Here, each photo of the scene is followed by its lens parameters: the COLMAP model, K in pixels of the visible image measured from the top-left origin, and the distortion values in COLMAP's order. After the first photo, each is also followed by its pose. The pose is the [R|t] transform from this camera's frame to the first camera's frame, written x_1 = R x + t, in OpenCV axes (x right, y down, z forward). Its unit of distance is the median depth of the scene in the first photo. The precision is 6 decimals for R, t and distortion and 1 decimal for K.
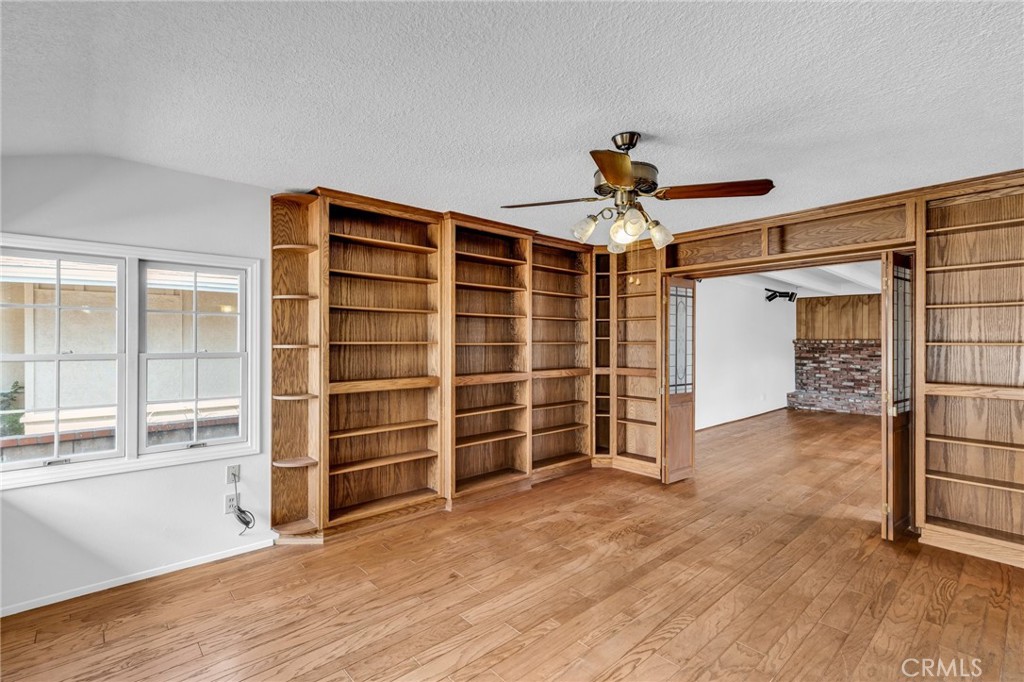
lens RADIAL K [[464.8, 0, 512.0], [0, 464.8, 341.0], [0, 0, 1]] dist [-0.000096, 0.000081]
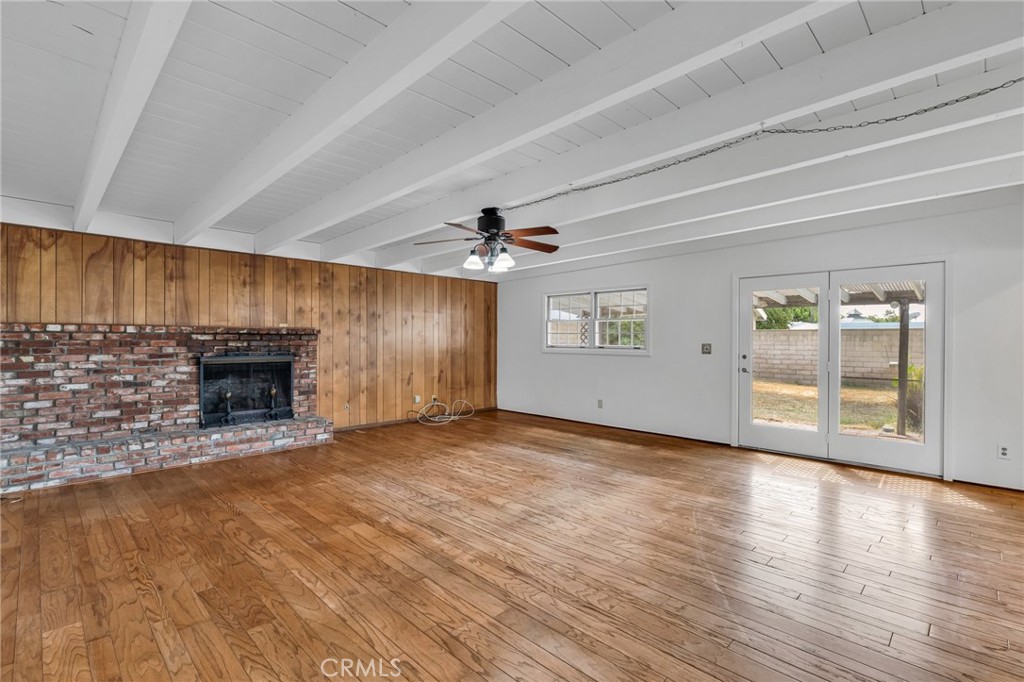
lens RADIAL K [[475.3, 0, 507.3], [0, 475.3, 336.7], [0, 0, 1]] dist [0.004112, 0.000517]
pose [[-0.056486, 0.003202, 0.998398, 0.415220], [-0.003334, 0.999989, -0.003396, 0.022013], [-0.998398, -0.003520, -0.056475, 1.306650]]
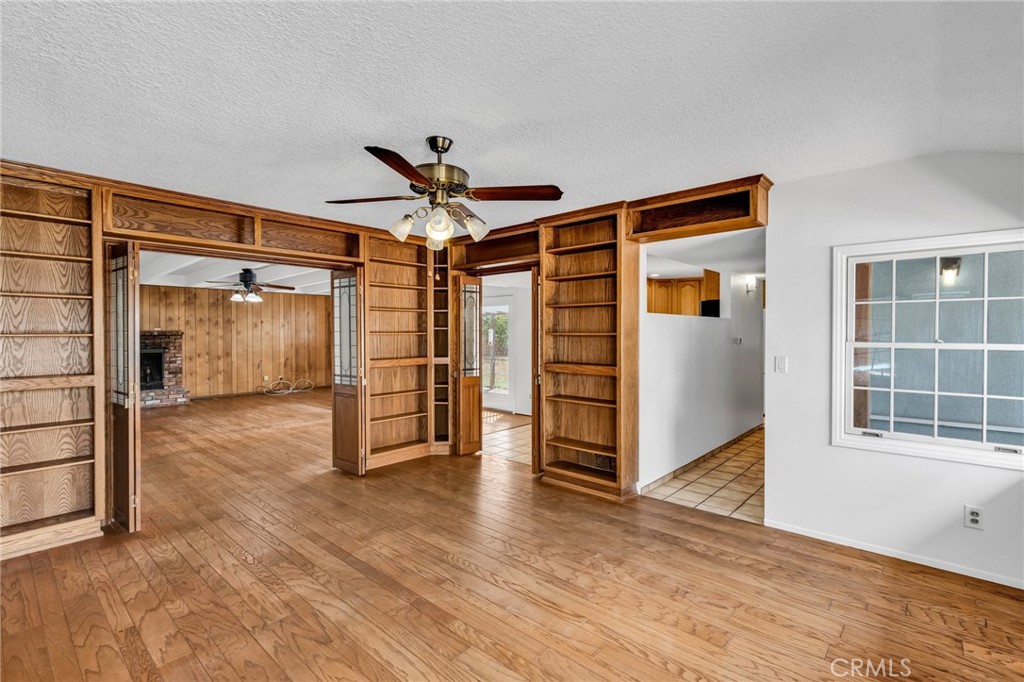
lens RADIAL K [[475.3, 0, 507.3], [0, 475.3, 336.7], [0, 0, 1]] dist [0.004112, 0.000517]
pose [[-0.111492, -0.010247, 0.993712, -0.485125], [0.002140, 0.999942, 0.010552, 0.000605], [-0.993763, 0.003303, -0.111464, 0.541710]]
